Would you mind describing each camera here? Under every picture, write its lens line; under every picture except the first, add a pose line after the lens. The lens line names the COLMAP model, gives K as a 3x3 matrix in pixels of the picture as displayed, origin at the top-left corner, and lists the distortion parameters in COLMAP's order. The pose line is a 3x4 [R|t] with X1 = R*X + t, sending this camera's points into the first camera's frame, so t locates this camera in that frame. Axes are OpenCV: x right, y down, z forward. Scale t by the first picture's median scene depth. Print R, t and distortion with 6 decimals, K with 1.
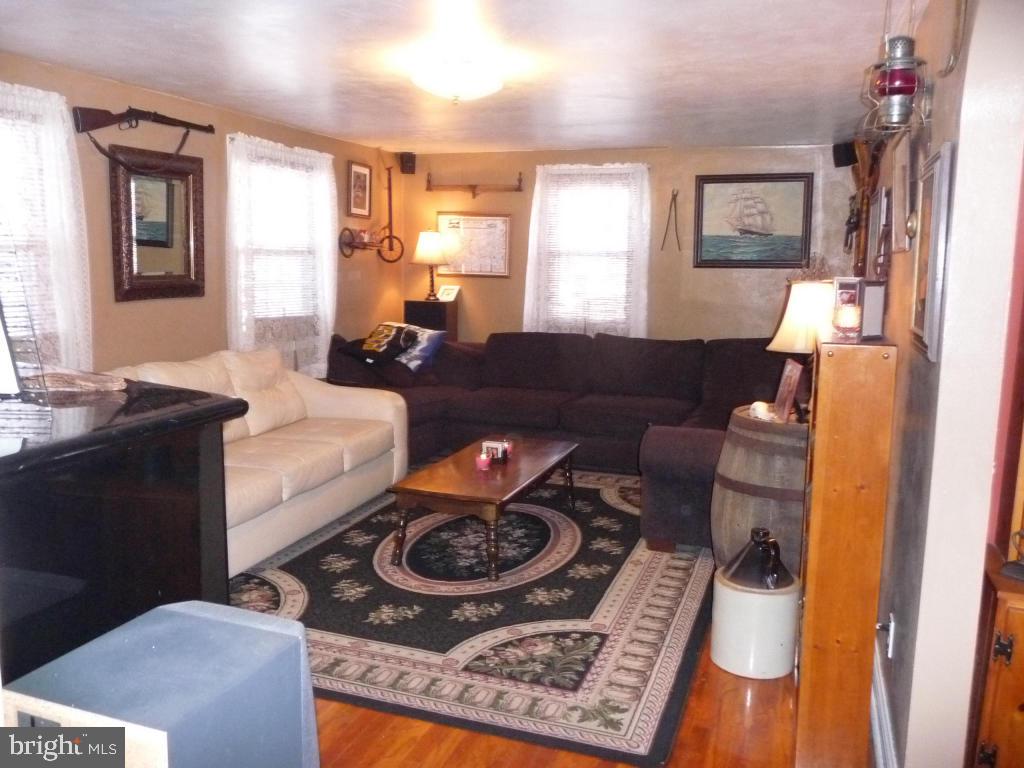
lens RADIAL K [[848.5, 0, 512.0], [0, 848.5, 384.0], [0, 0, 1]] dist [-0.052917, 0.040610]
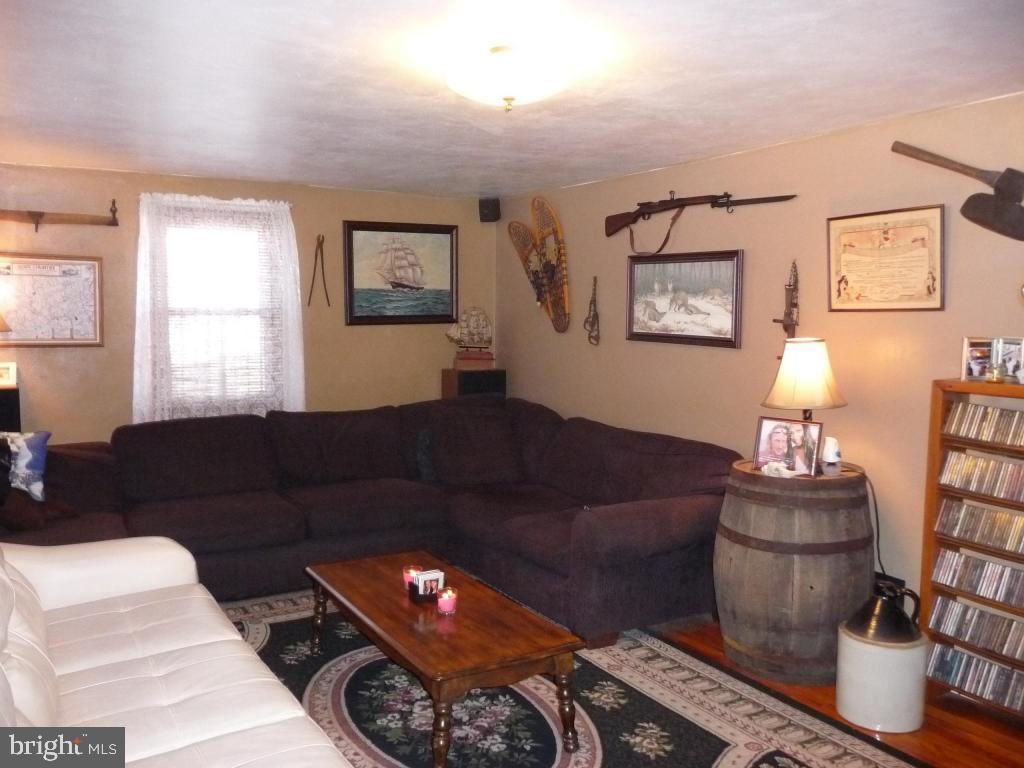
lens RADIAL K [[855.3, 0, 512.0], [0, 855.3, 384.0], [0, 0, 1]] dist [-0.014305, -0.003128]
pose [[0.638482, -0.079441, 0.765526, -0.382617], [0.120090, 0.992759, 0.002861, -0.063048], [-0.760210, 0.090105, 0.643399, 0.325866]]
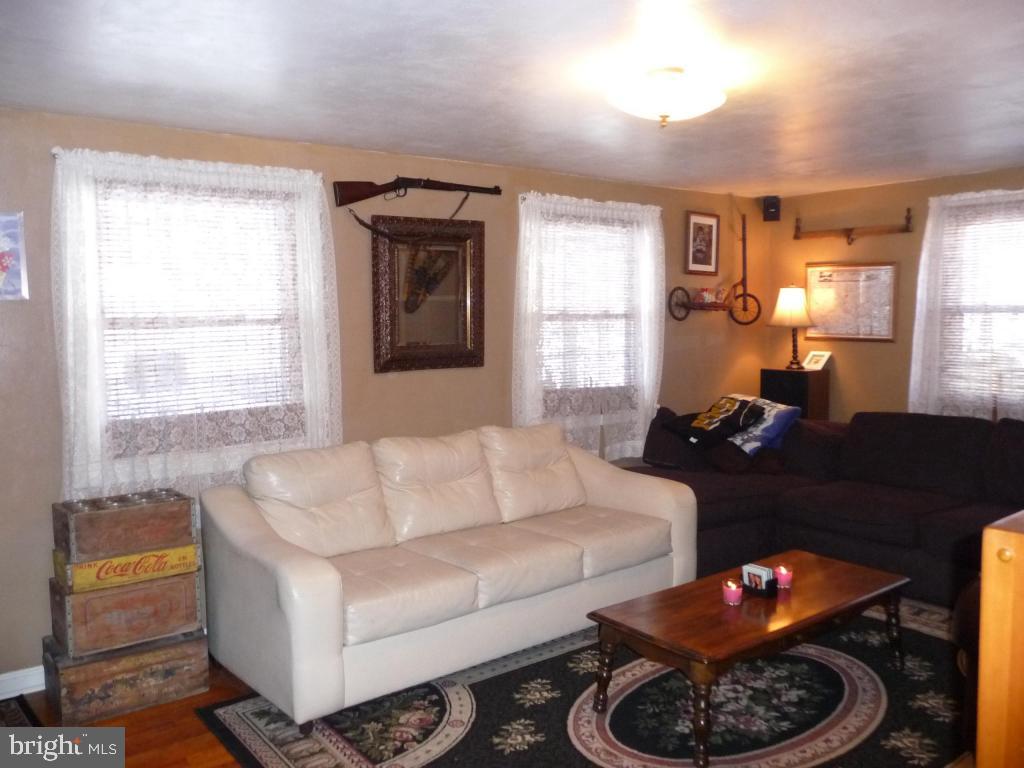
lens RADIAL K [[848.5, 0, 512.0], [0, 848.5, 384.0], [0, 0, 1]] dist [-0.052917, 0.040610]
pose [[0.840826, 0.020113, -0.540932, 0.140372], [-0.056117, 0.997164, -0.050151, -0.030909], [0.538389, 0.072524, 0.839570, 0.178287]]
